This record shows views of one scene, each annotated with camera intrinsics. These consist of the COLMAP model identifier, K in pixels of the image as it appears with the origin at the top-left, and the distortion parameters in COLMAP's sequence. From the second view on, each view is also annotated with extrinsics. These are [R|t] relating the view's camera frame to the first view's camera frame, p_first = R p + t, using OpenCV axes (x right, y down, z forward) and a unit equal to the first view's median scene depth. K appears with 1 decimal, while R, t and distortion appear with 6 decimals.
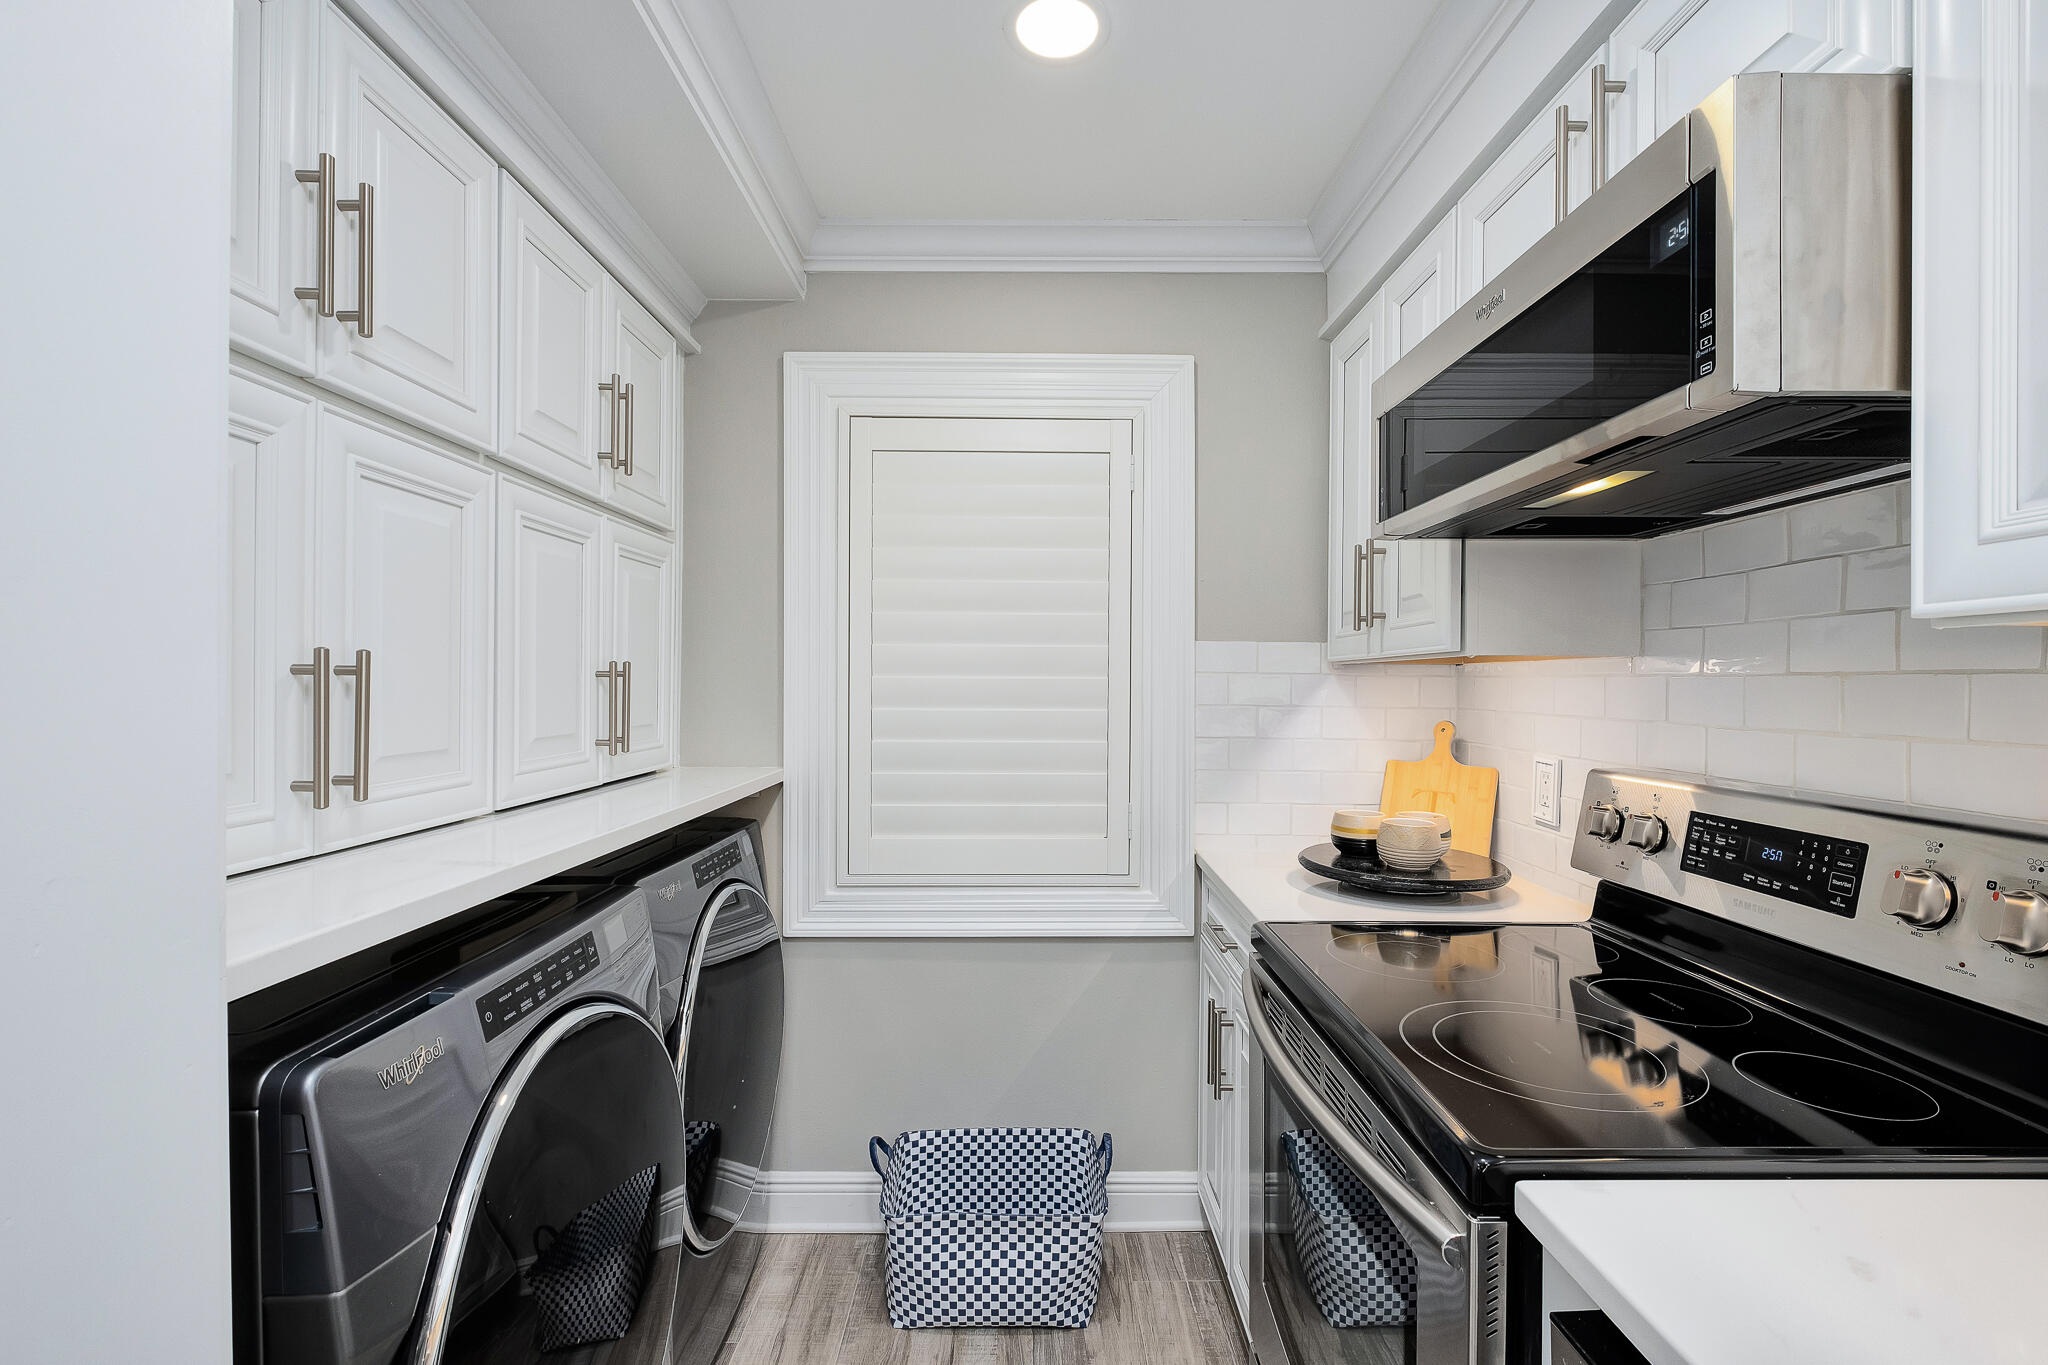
lens RADIAL K [[886.2, 0, 1036.2], [0, 886.2, 683.7], [0, 0, 1]] dist [-0.000915, -0.000448]
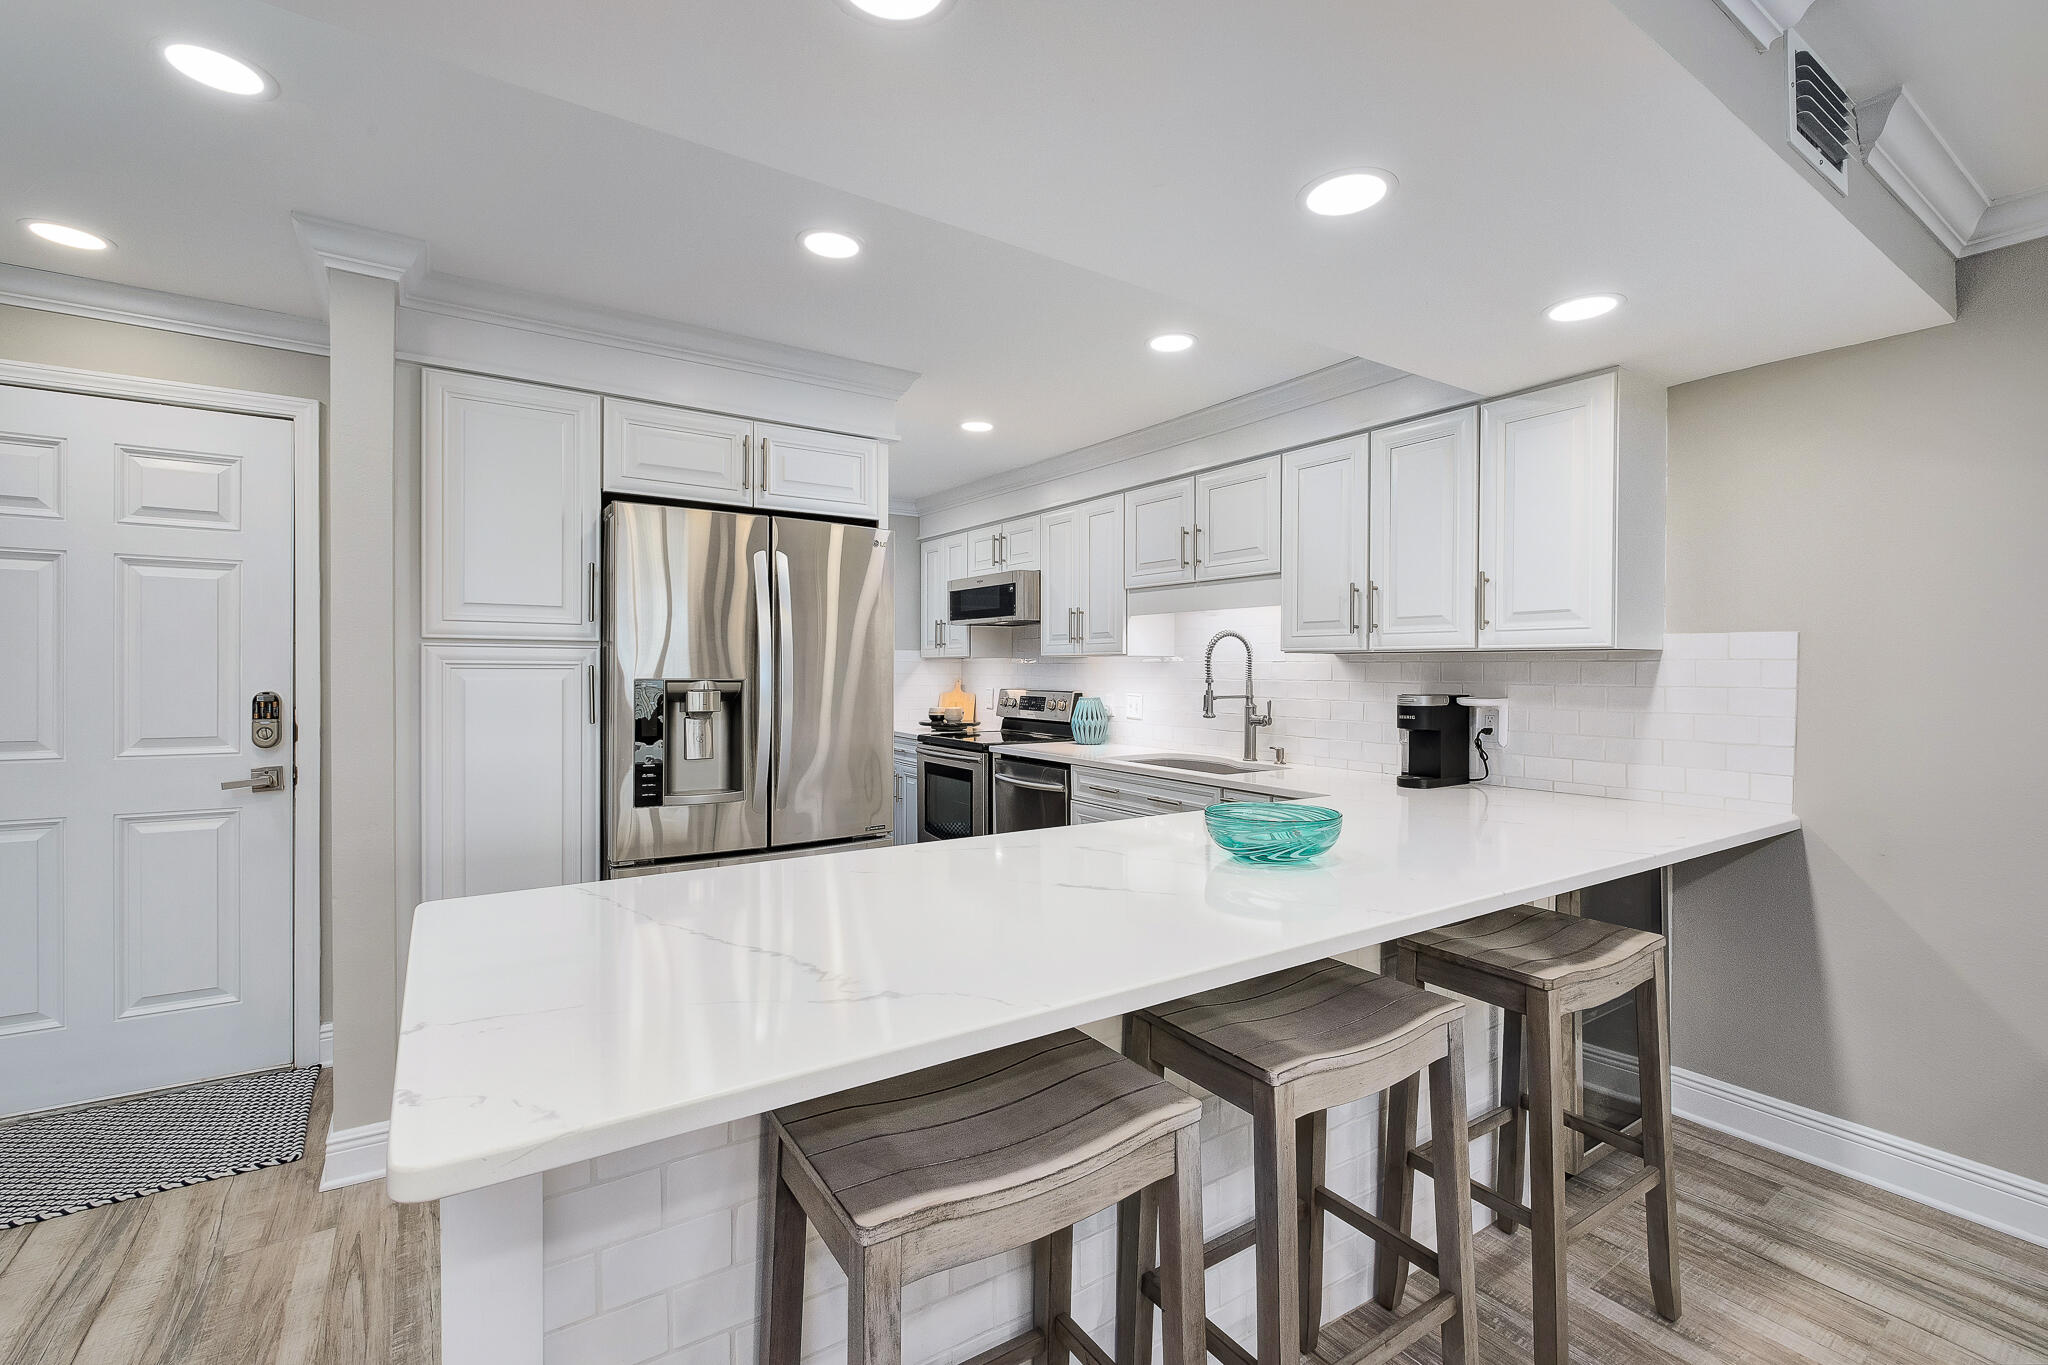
lens RADIAL K [[883.0, 0, 1027.2], [0, 883.0, 674.4], [0, 0, 1]] dist [-0.000879, -0.000888]
pose [[0.835165, -0.008679, 0.549932, -1.059972], [0.003008, 0.999933, 0.011212, -0.002677], [-0.549992, -0.007710, 0.835134, -1.733611]]
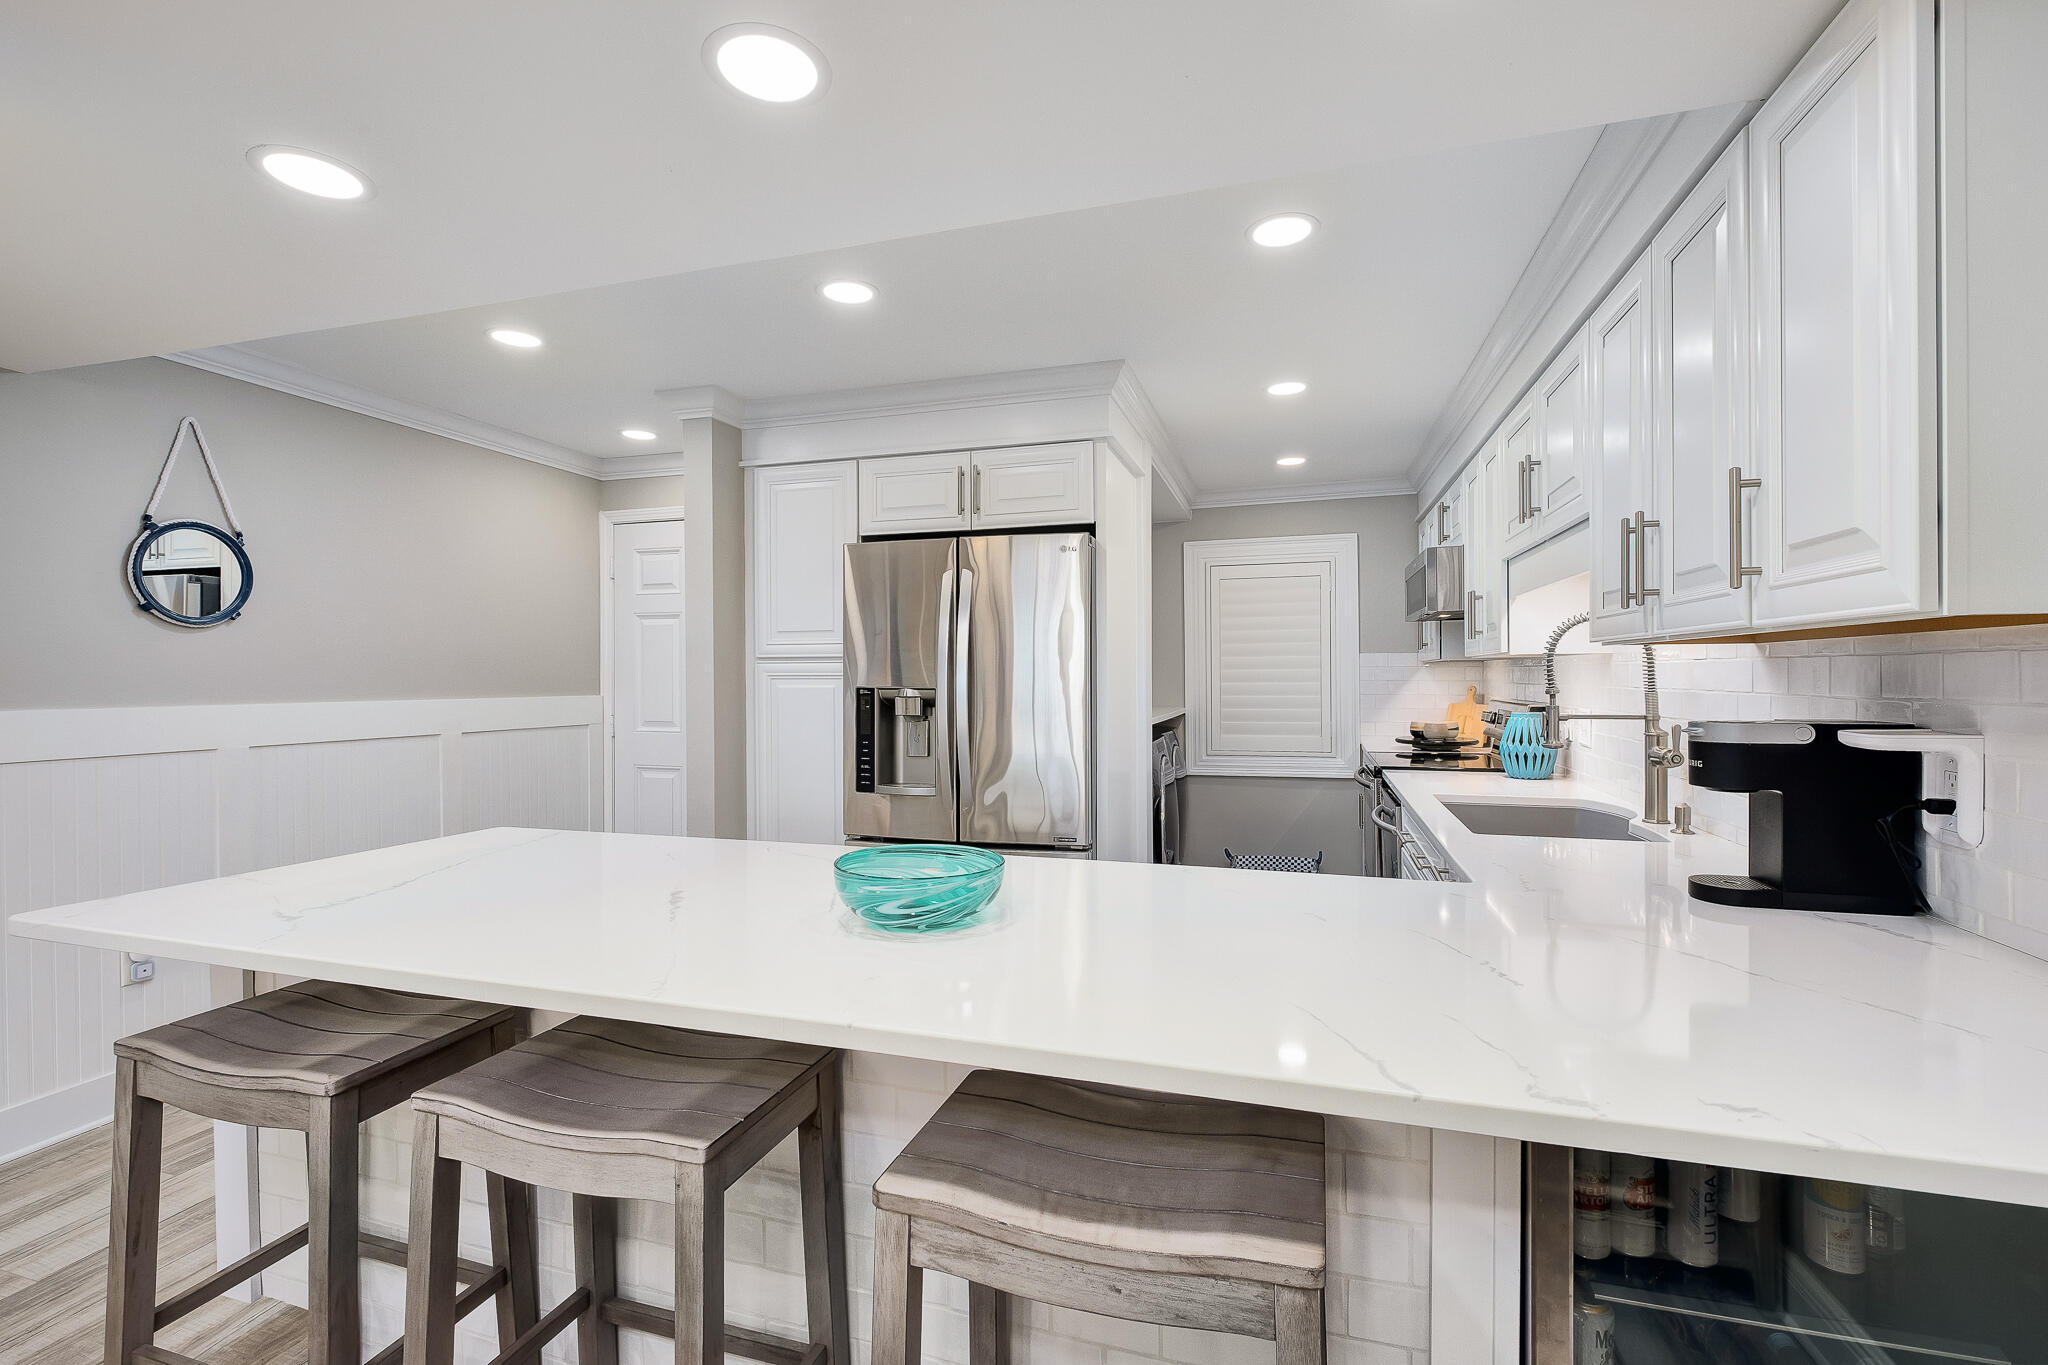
lens RADIAL K [[886.2, 0, 1036.2], [0, 886.2, 683.7], [0, 0, 1]] dist [-0.000915, -0.000448]
pose [[0.955608, -0.011068, -0.294433, 0.058464], [0.013577, 0.999887, 0.006480, 0.005715], [0.294328, -0.010190, 0.955650, -1.766733]]
